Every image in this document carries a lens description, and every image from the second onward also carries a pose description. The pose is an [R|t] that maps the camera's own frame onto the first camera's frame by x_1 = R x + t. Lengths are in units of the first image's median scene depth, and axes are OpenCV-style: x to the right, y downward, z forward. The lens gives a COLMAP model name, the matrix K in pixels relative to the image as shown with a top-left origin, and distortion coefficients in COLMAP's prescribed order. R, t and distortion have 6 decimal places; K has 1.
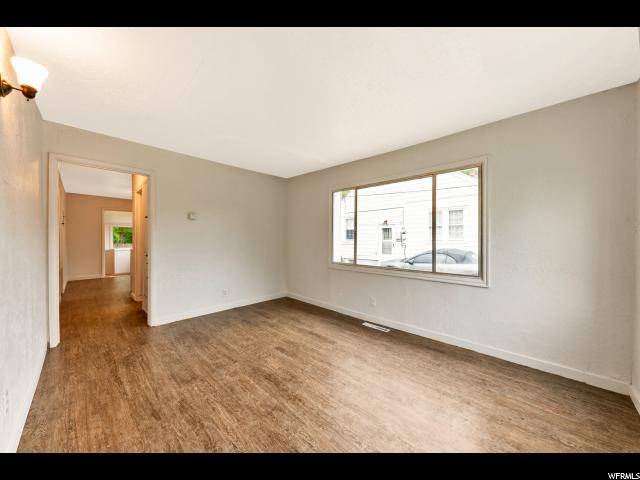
lens RADIAL K [[233.9, 0, 320.5], [0, 233.9, 238.9], [0, 0, 1]] dist [-0.001040, -0.000714]
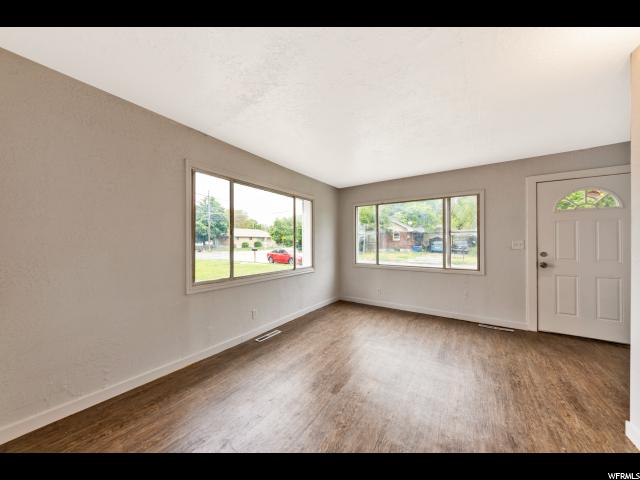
lens RADIAL K [[223.0, 0, 320.5], [0, 223.0, 241.2], [0, 0, 1]] dist [-0.001988, 0.000603]
pose [[-0.181507, 0.008881, 0.983350, -0.805596], [0.008764, 0.999934, -0.007413, -0.007062], [-0.983351, 0.007273, -0.181573, 1.072189]]
